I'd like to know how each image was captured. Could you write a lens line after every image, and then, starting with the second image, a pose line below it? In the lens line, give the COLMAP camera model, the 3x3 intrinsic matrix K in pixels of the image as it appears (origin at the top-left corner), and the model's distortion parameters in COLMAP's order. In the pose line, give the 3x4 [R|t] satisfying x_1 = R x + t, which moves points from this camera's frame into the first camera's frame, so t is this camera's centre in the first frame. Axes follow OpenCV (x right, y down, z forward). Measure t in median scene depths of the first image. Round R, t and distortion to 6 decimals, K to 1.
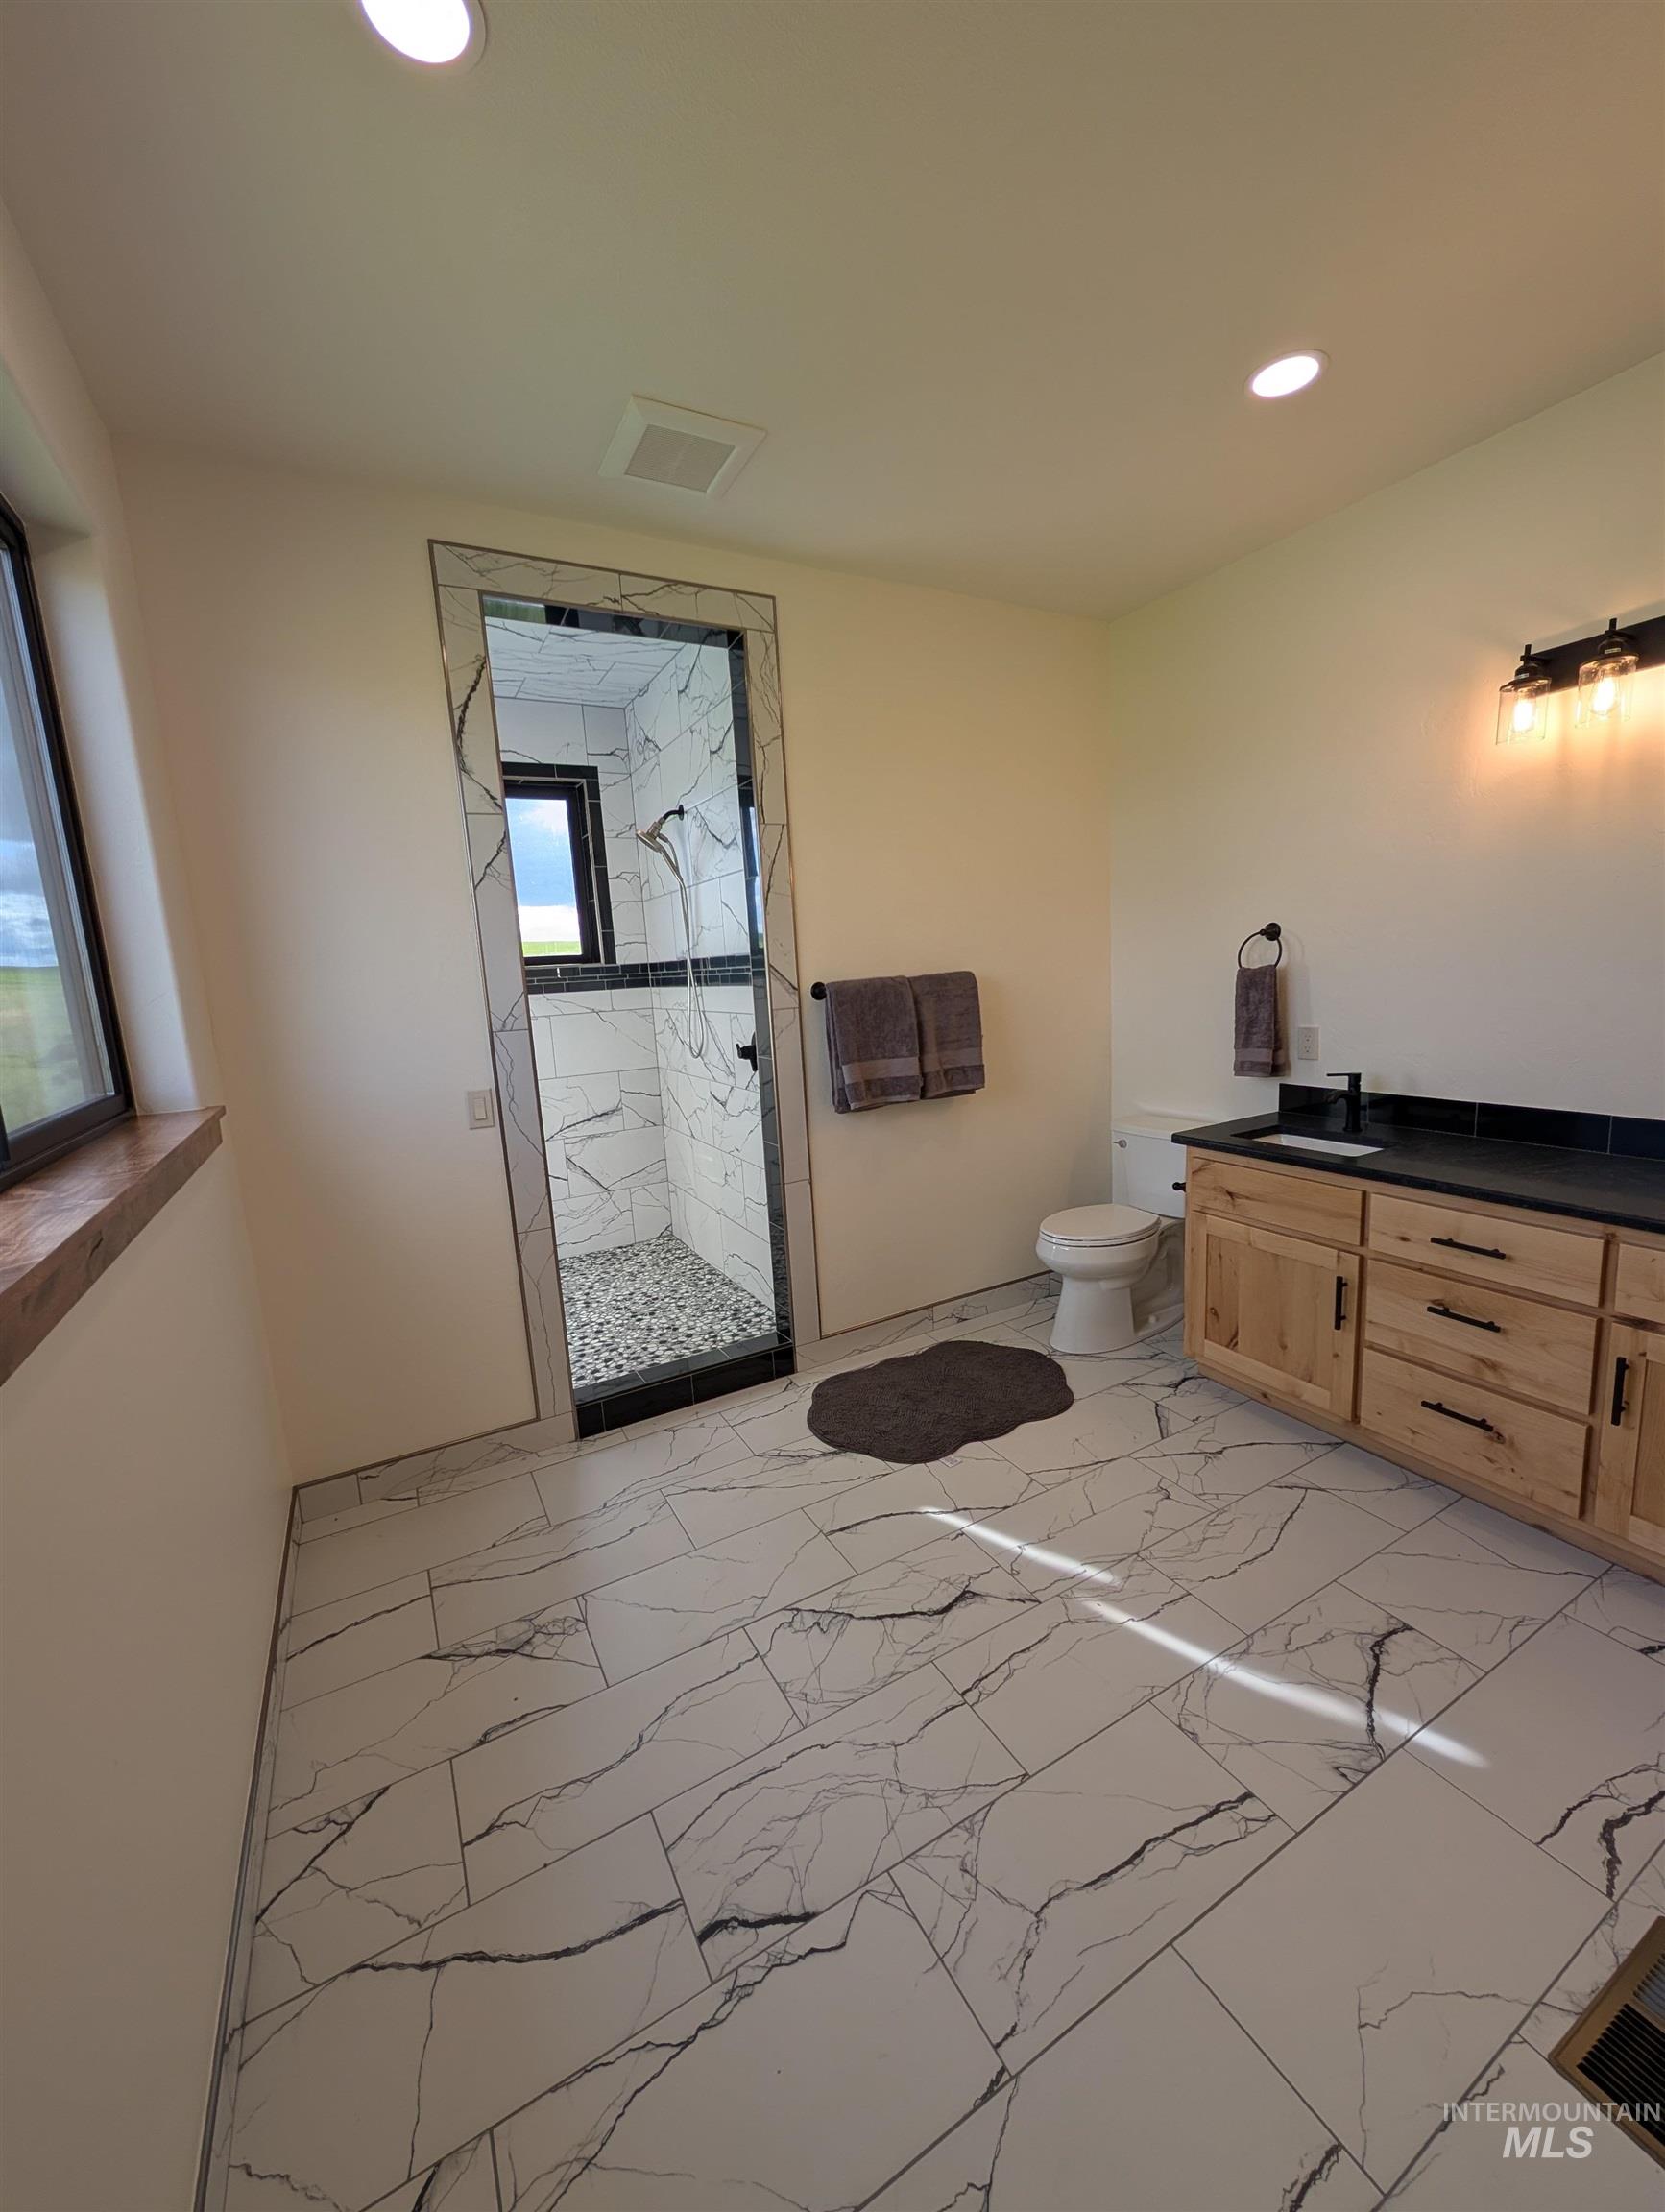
lens RADIAL K [[837.1, 0, 825.8], [0, 837.1, 1104.8], [0, 0, 1]] dist [-0.002374, 0.000070]
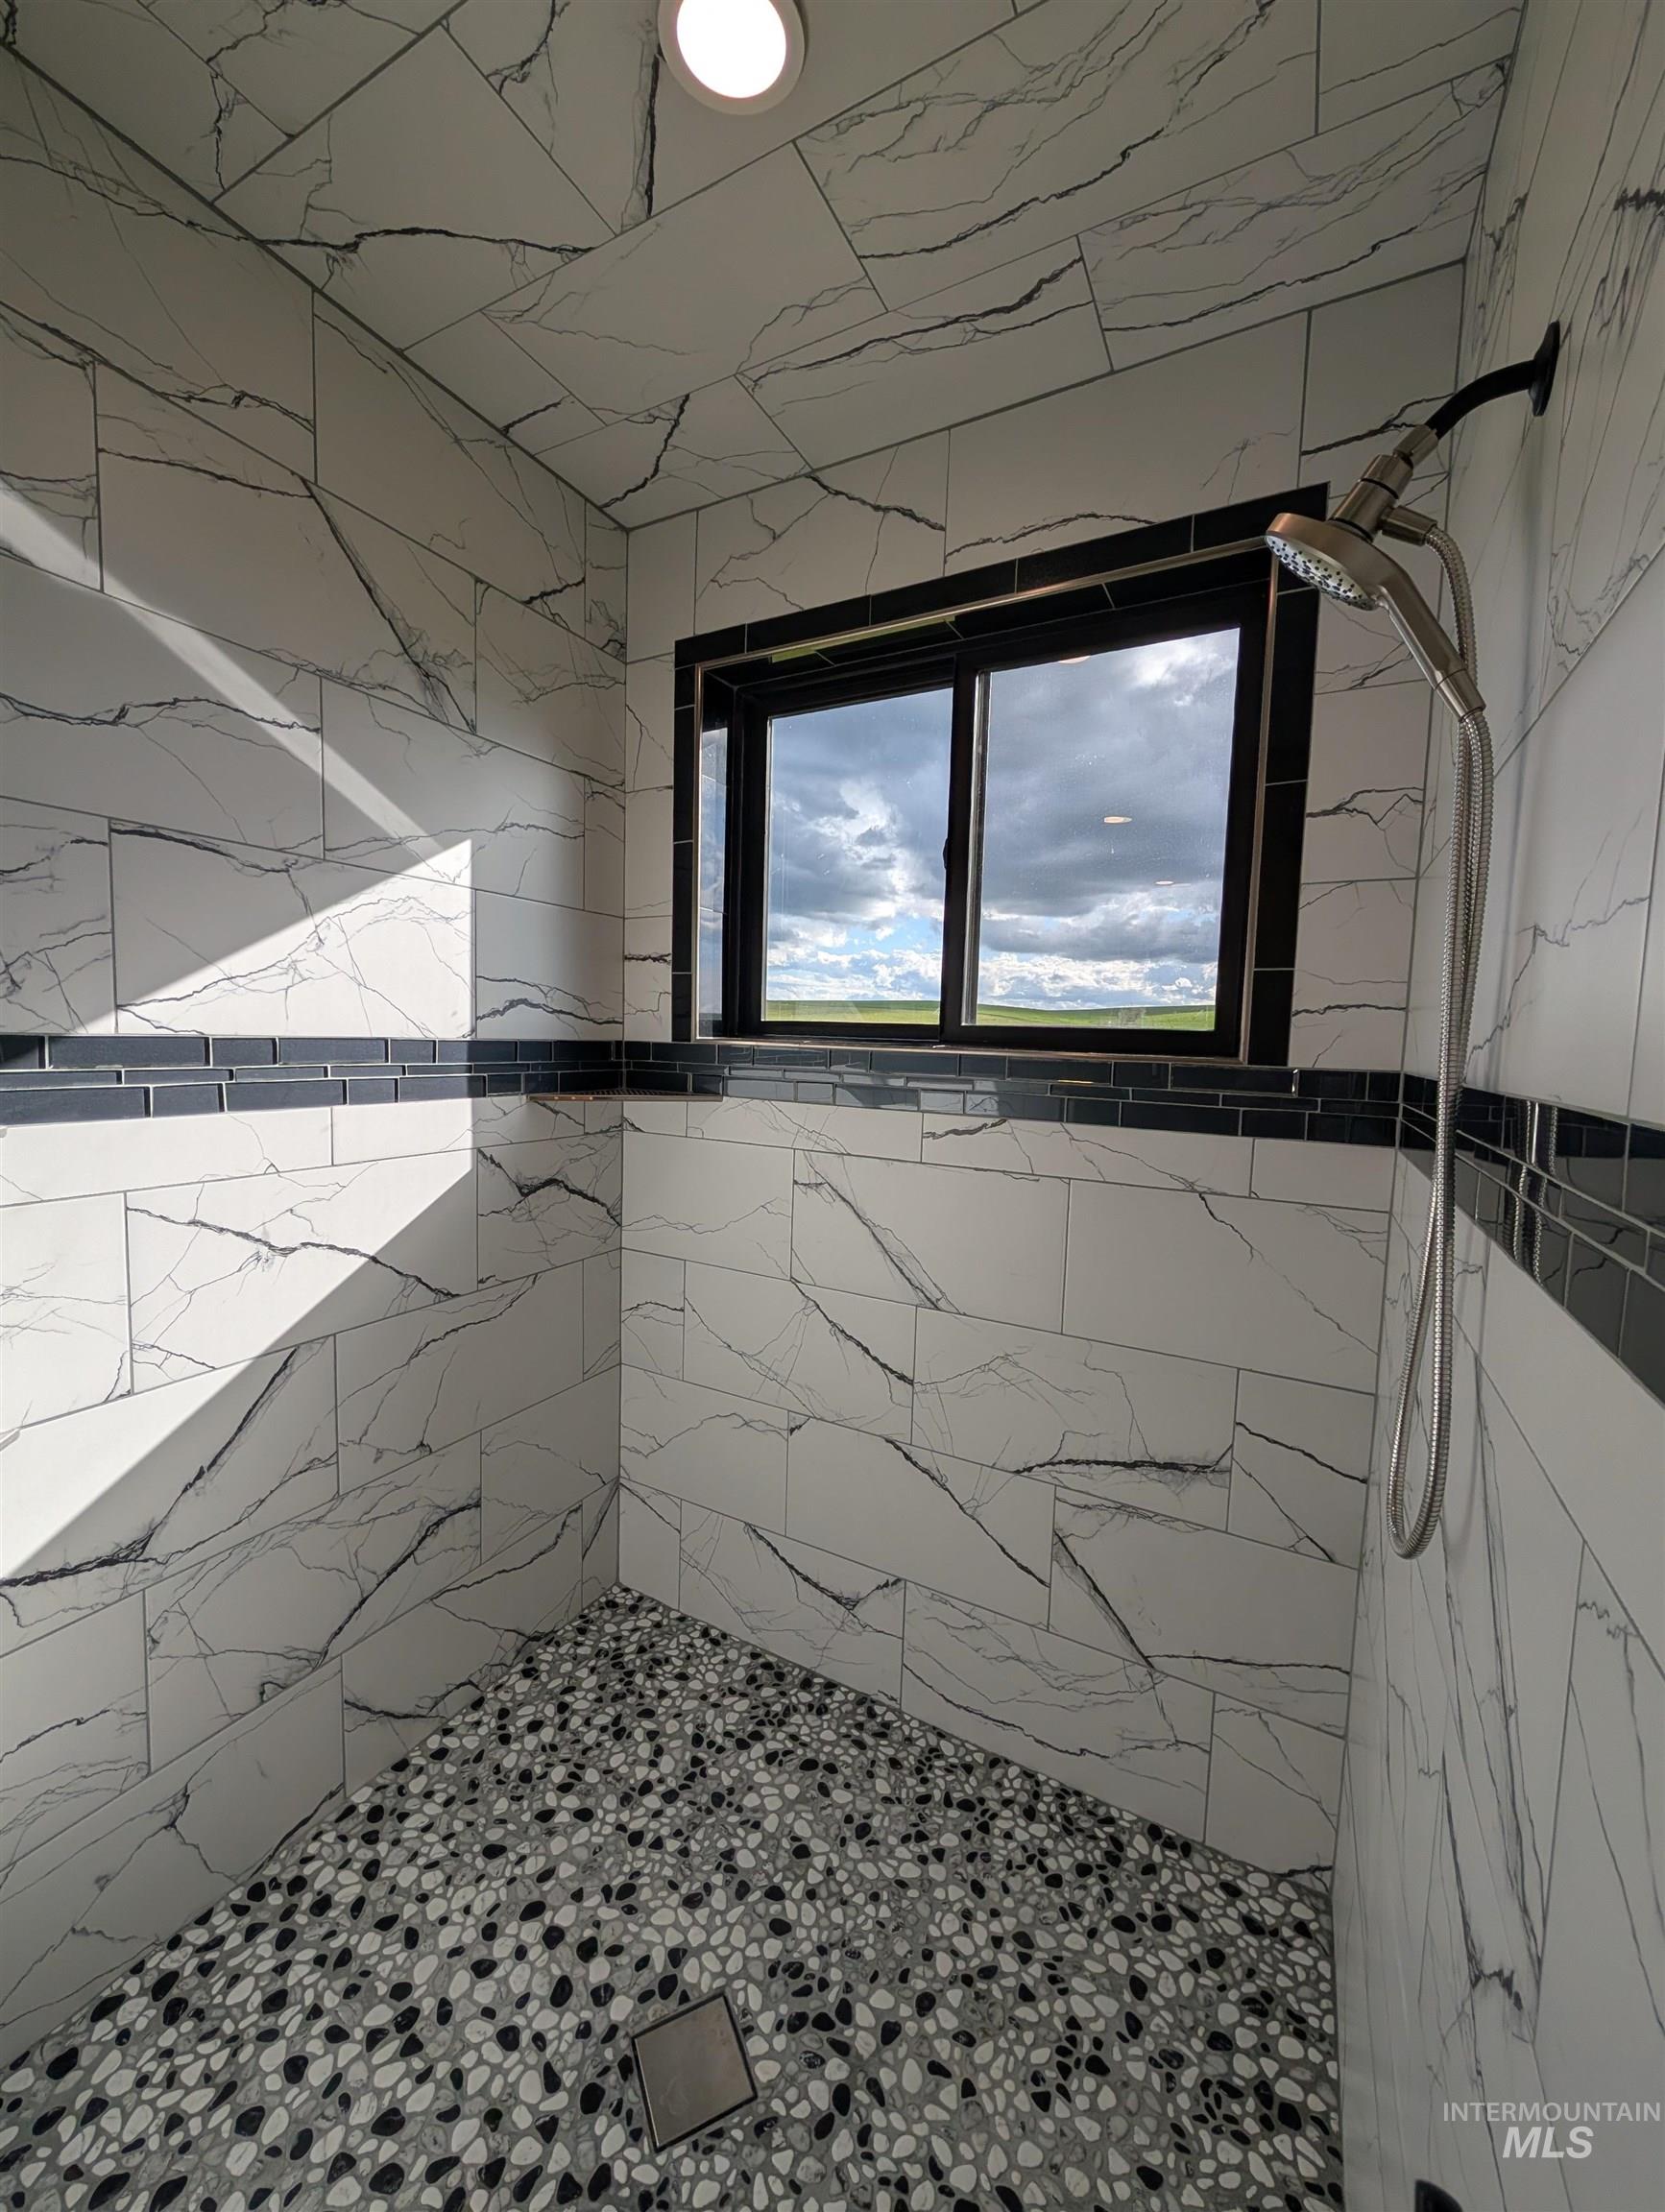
lens RADIAL K [[837.1, 0, 828.6], [0, 837.1, 1105.1], [0, 0, 1]] dist [-0.002374, 0.000070]
pose [[0.530793, 0.136753, -0.836395, -0.062986], [-0.194972, 0.980129, 0.036521, -0.129797], [0.824769, 0.143688, 0.546909, 0.667351]]
